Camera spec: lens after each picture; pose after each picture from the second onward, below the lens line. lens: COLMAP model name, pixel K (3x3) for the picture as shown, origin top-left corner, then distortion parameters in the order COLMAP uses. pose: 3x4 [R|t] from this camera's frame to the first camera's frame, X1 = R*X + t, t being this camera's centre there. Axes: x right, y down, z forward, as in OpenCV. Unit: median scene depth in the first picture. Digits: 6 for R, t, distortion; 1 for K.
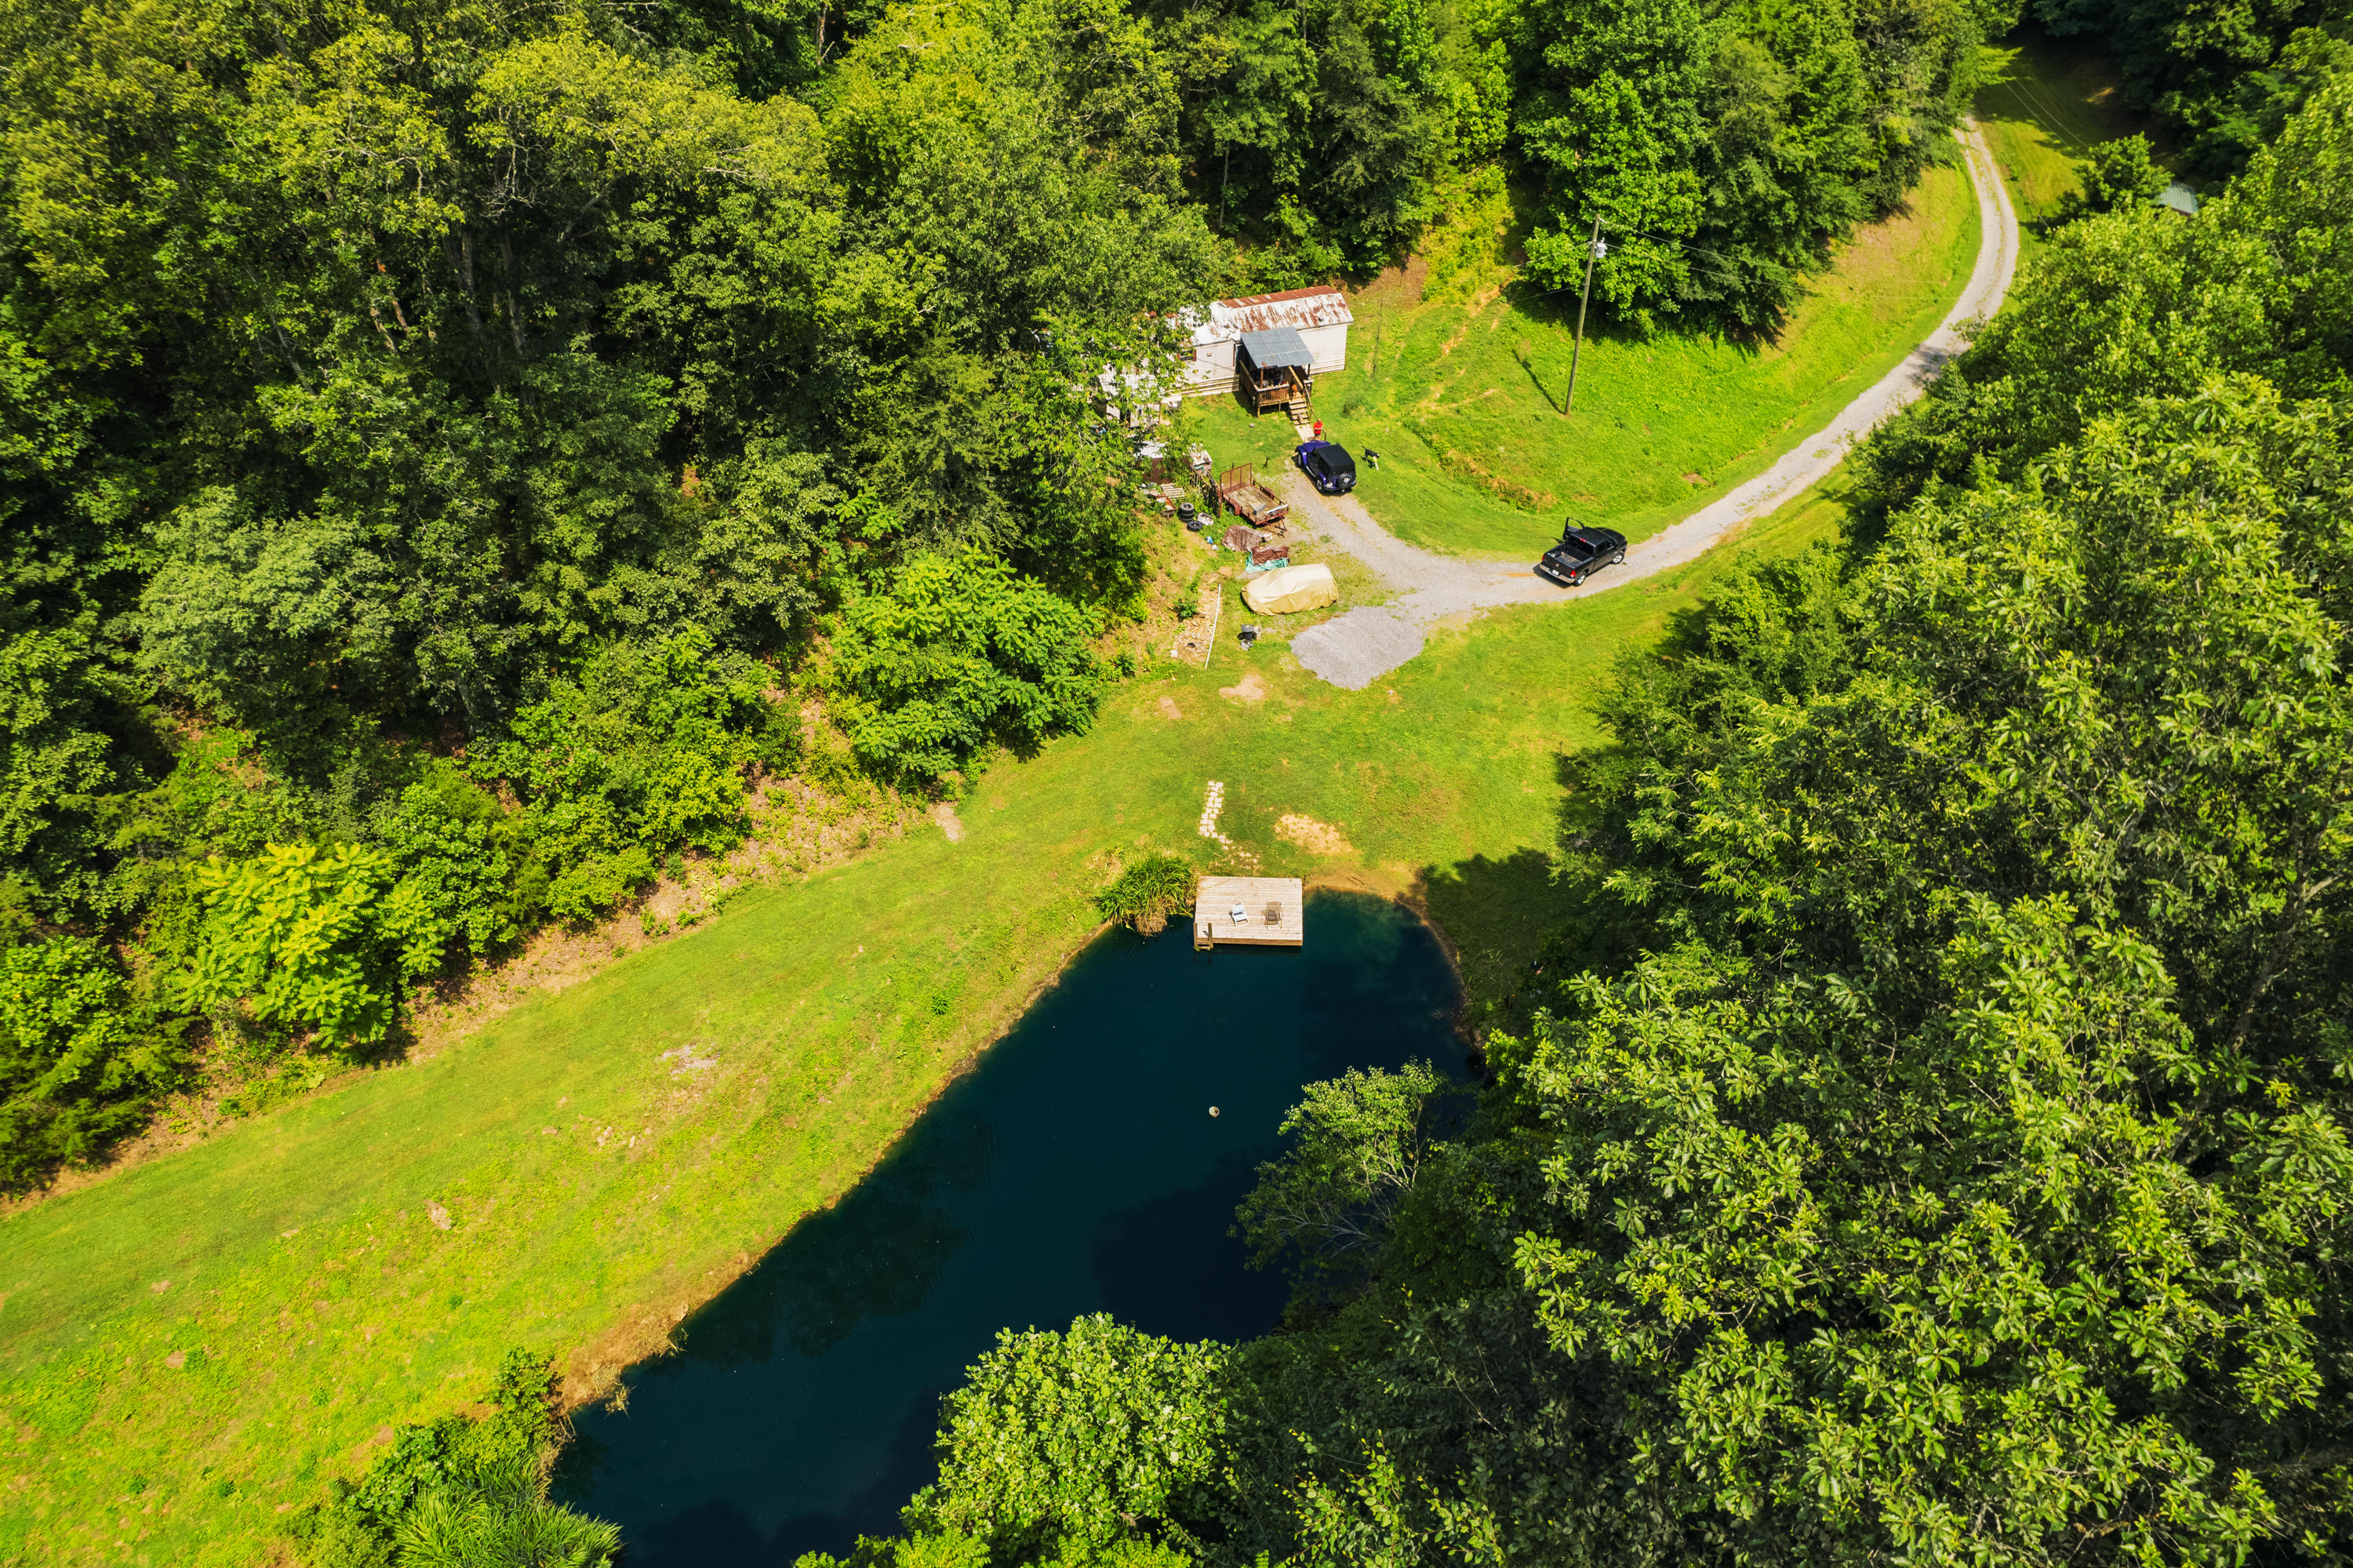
lens RADIAL K [[1509.4, 0, 1187.3], [0, 1509.4, 782.9], [0, 0, 1]] dist [-0.077463, 0.066014]
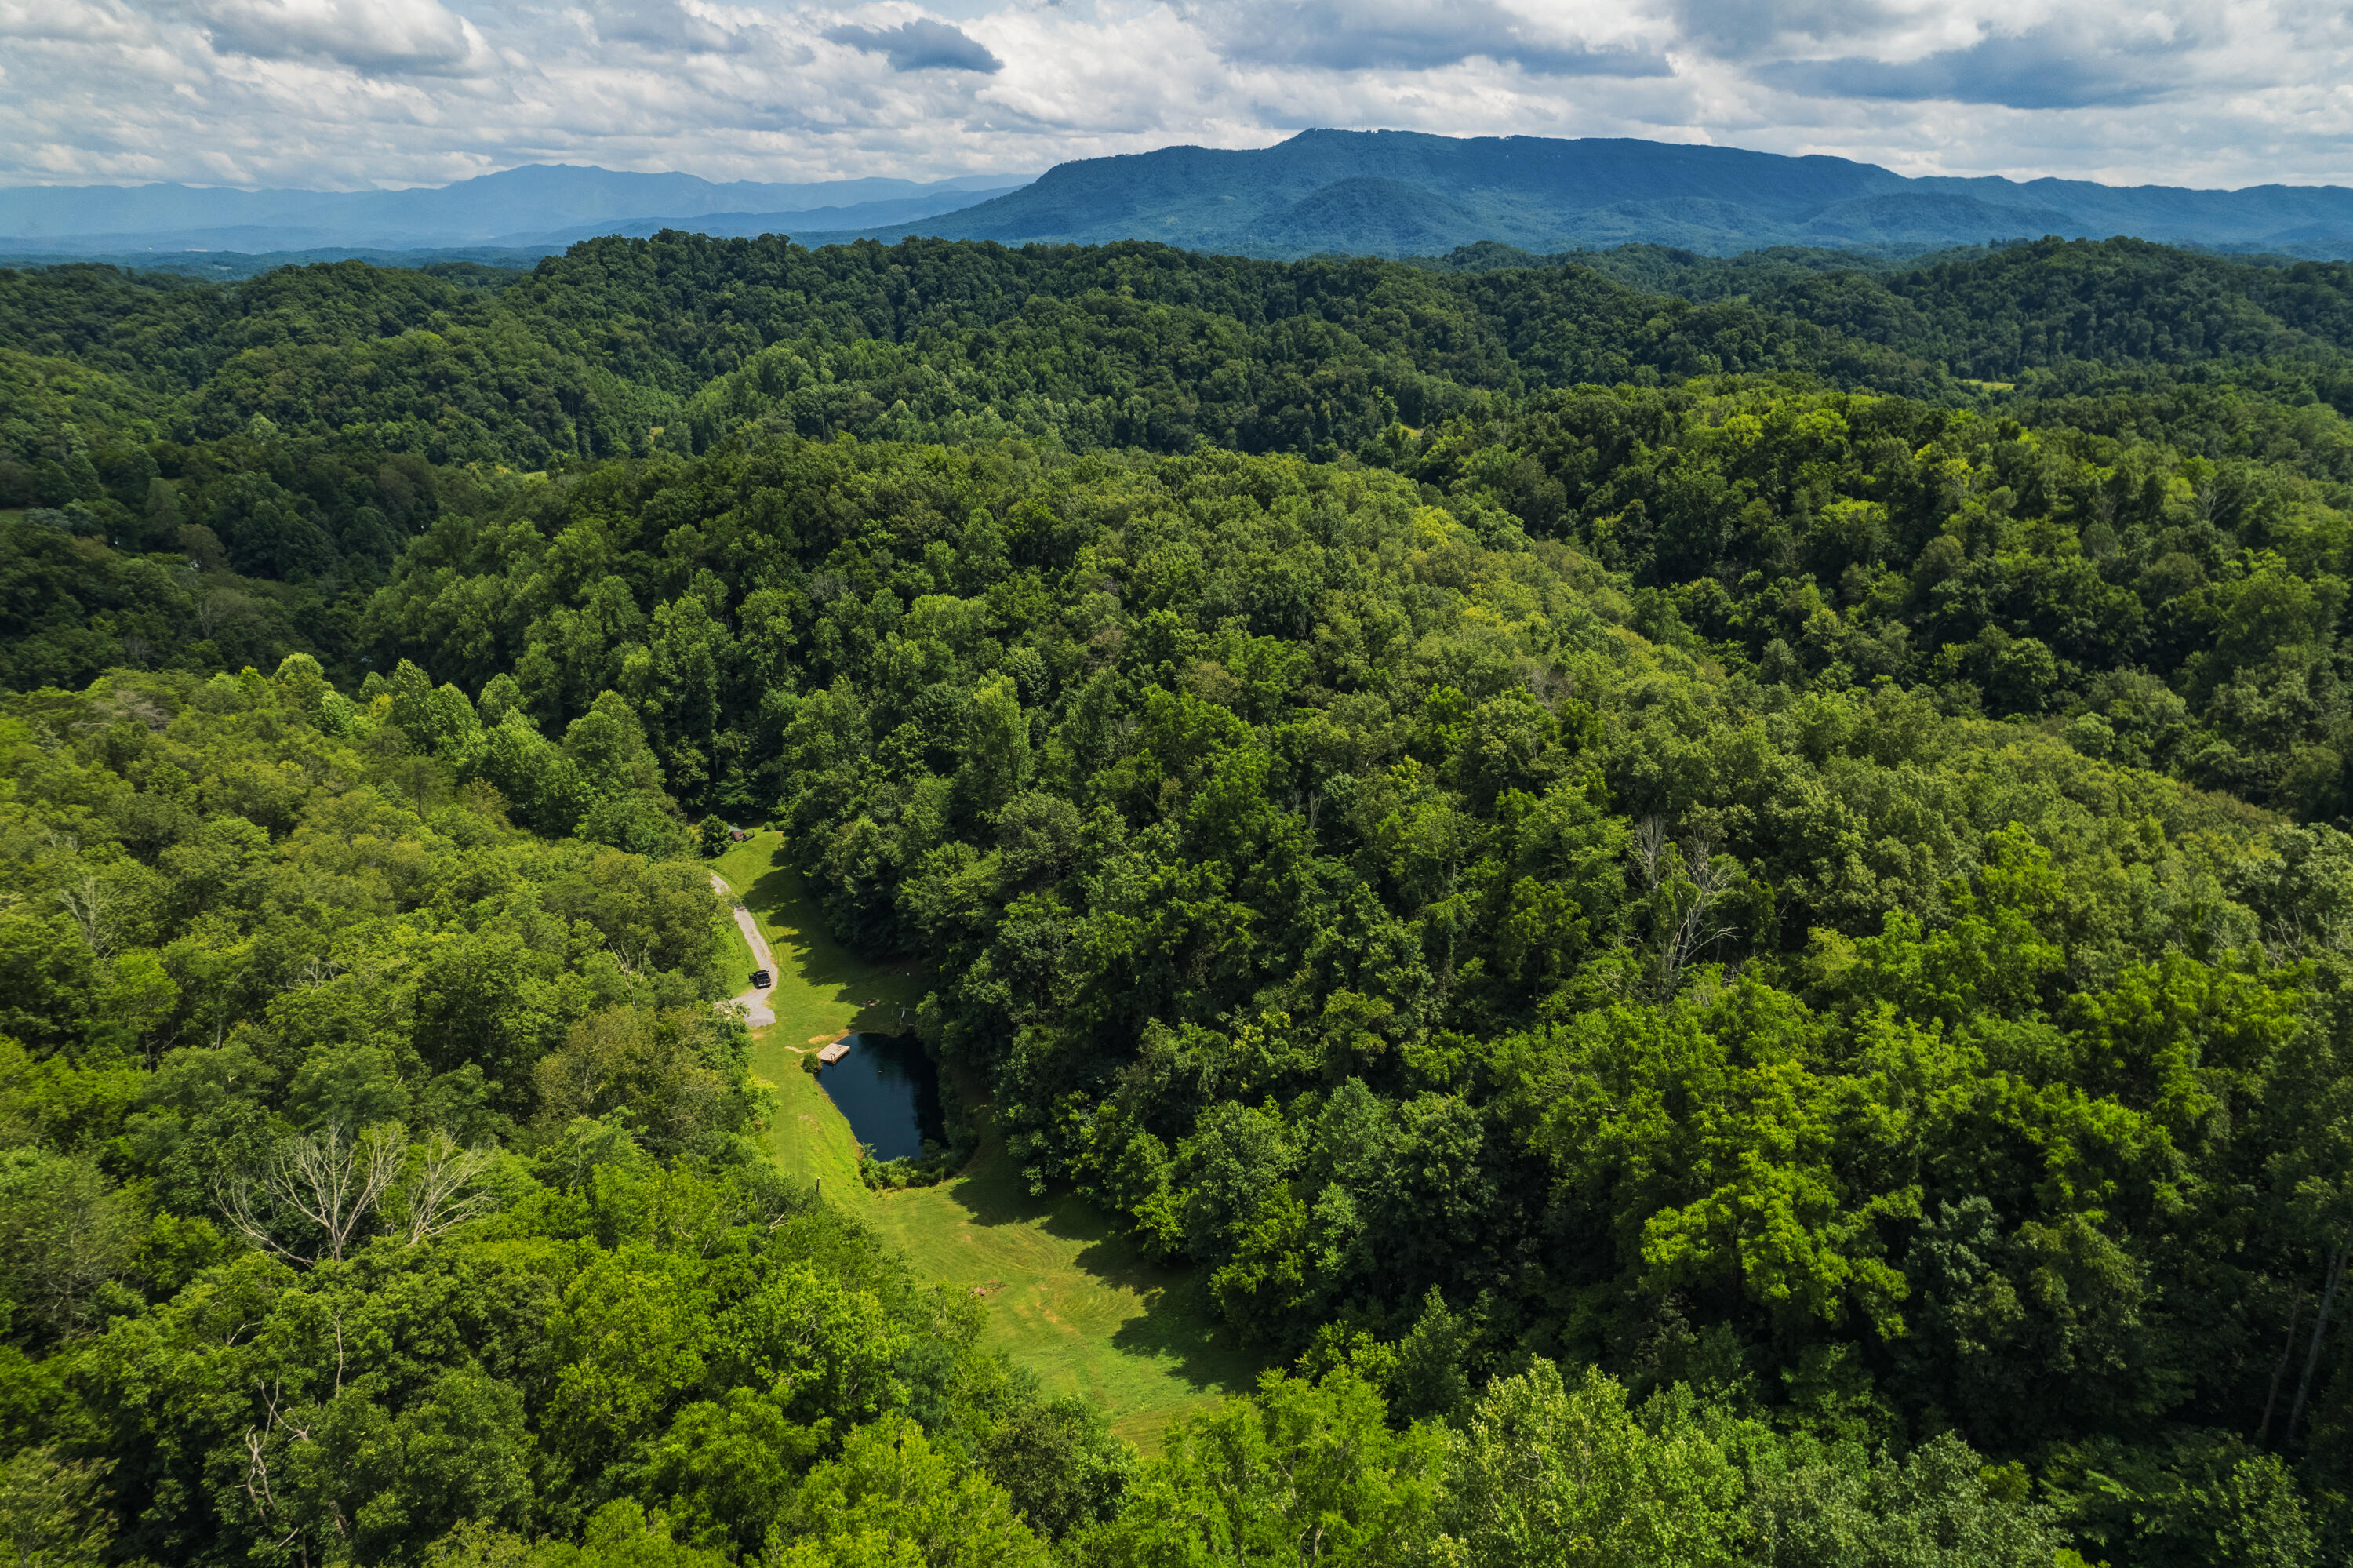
lens RADIAL K [[1509.4, 0, 1188.1], [0, 1509.4, 795.9], [0, 0, 1]] dist [-0.077463, 0.066014]
pose [[0.373646, -0.336172, 0.864510, -1.770546], [0.672073, 0.740481, -0.002532, 0.147650], [-0.639302, 0.581959, 0.502610, -1.189818]]
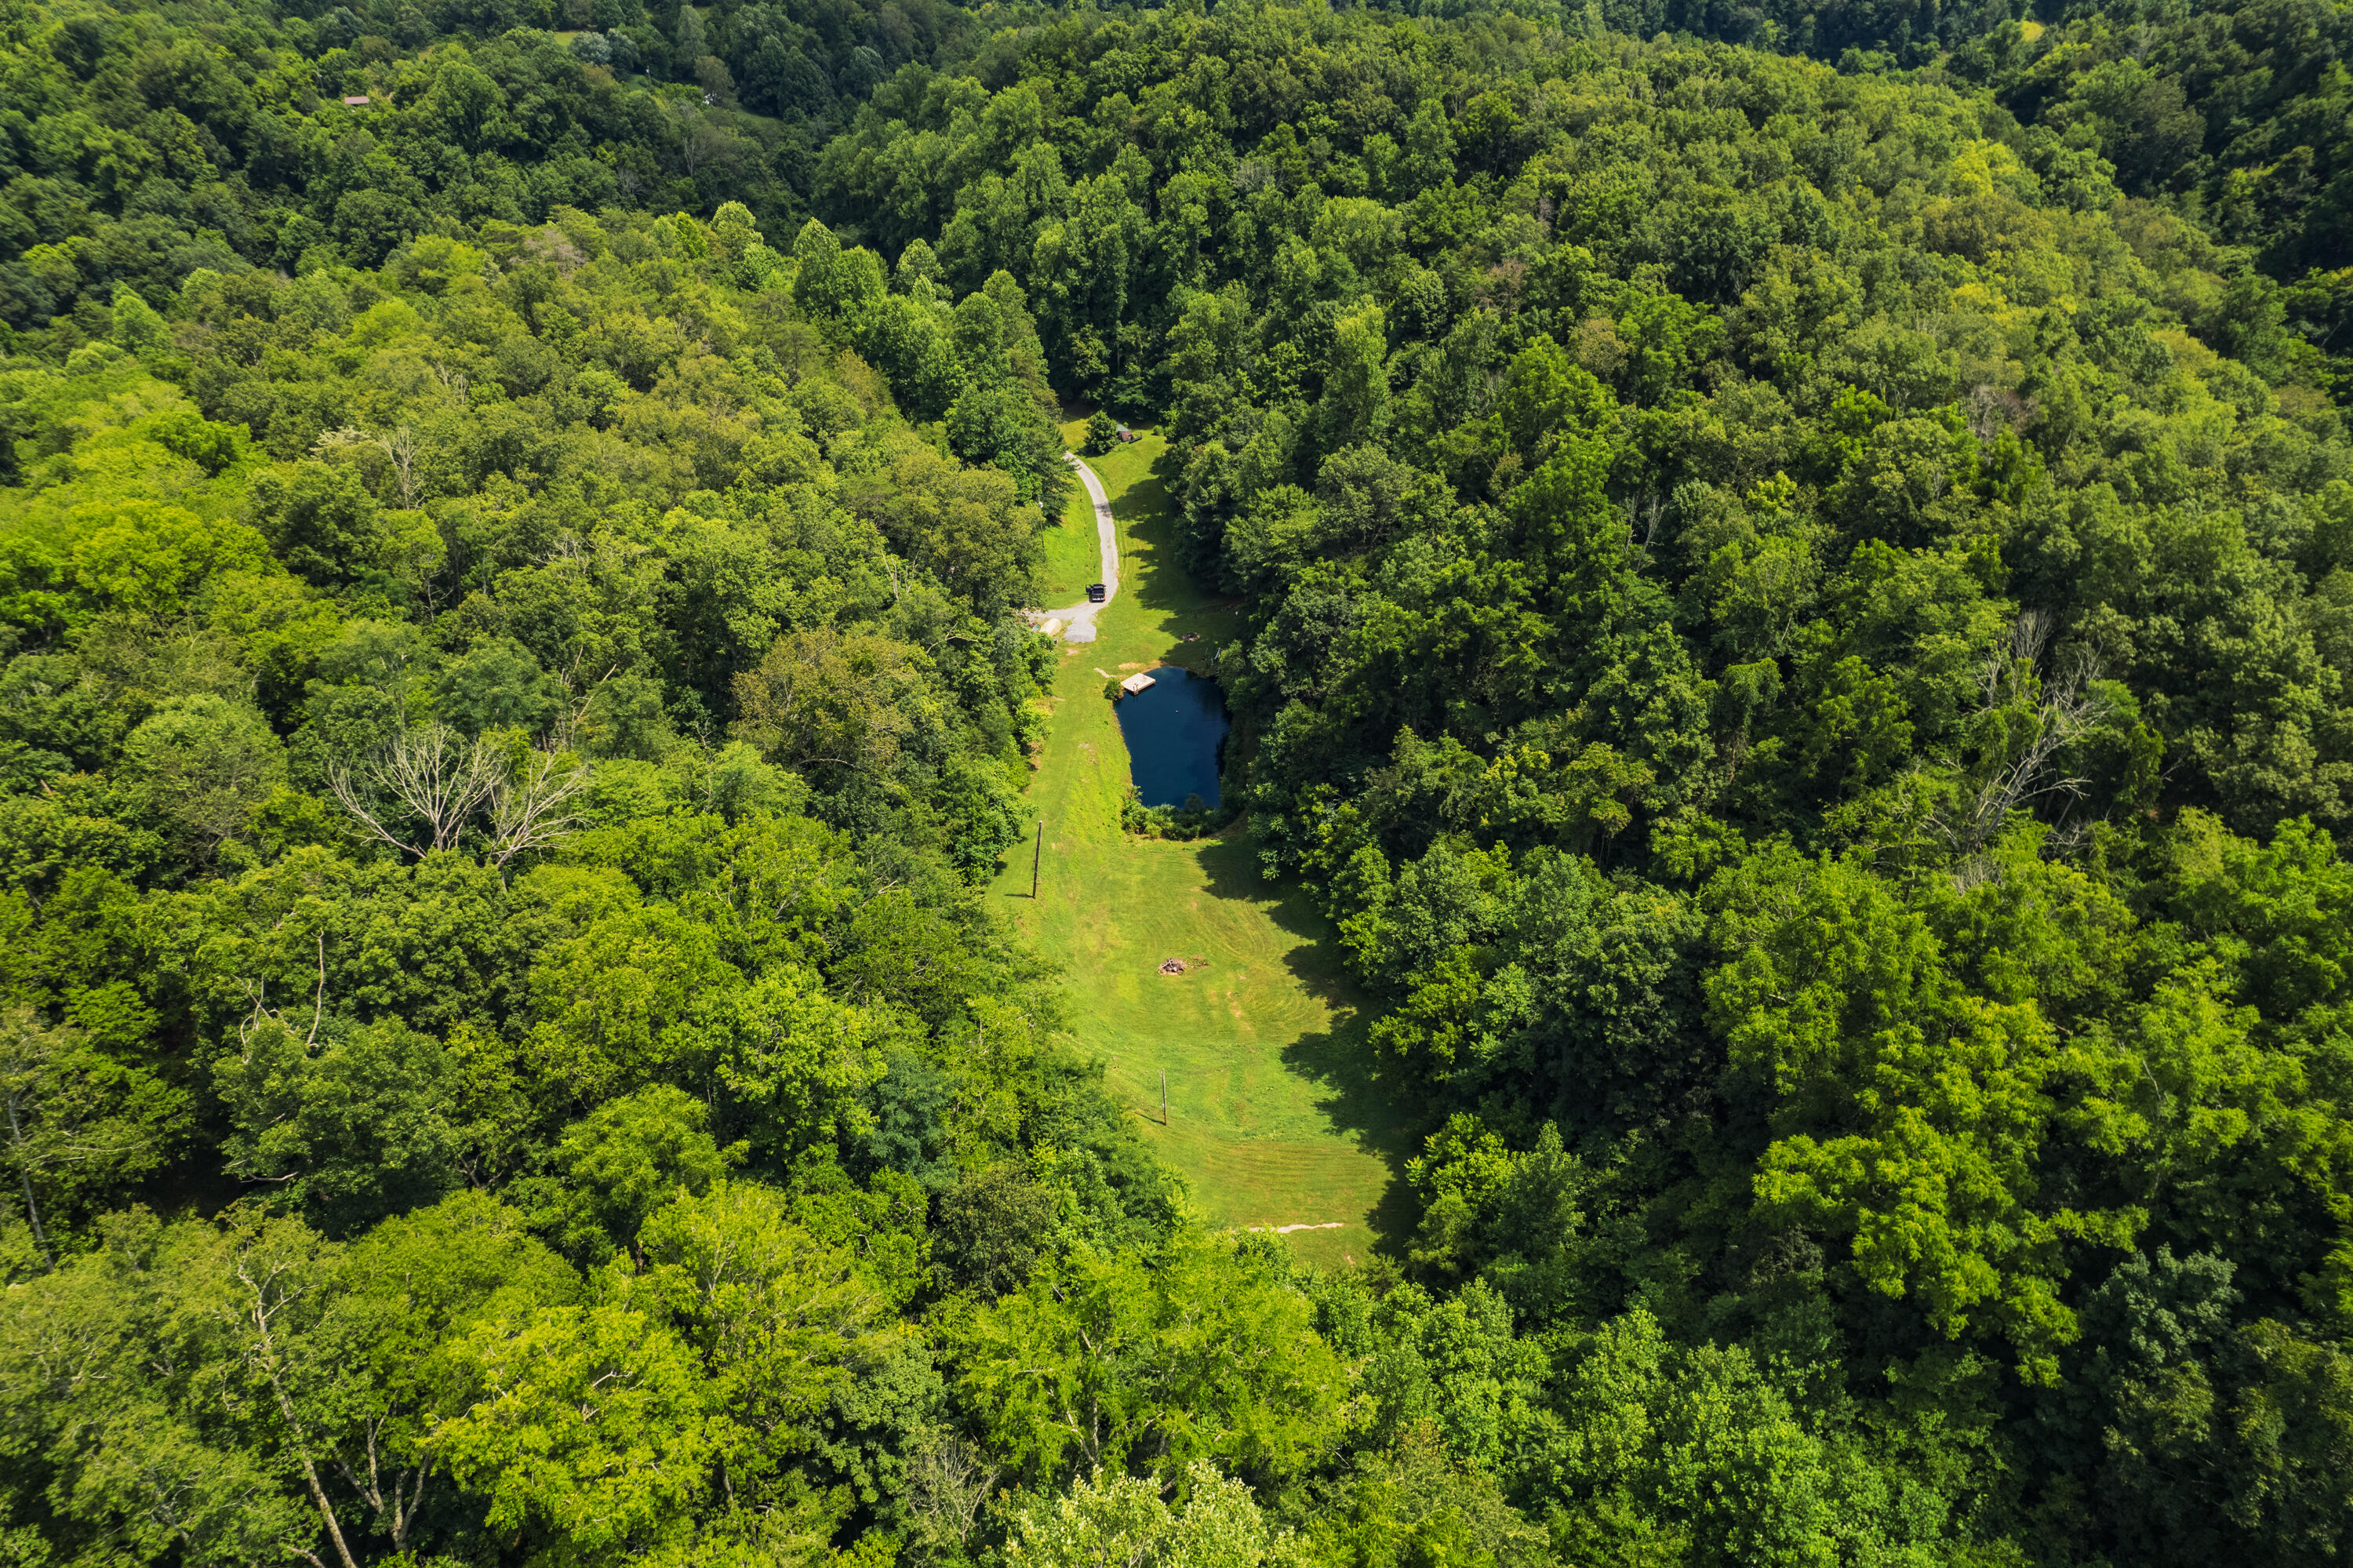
lens RADIAL K [[1509.4, 0, 1181.1], [0, 1509.4, 796.3], [0, 0, 1]] dist [-0.077463, 0.066014]
pose [[0.672852, -0.435866, 0.597738, -1.483863], [0.536697, 0.843702, 0.011081, 0.228340], [-0.509142, 0.313349, 0.801615, -1.264272]]
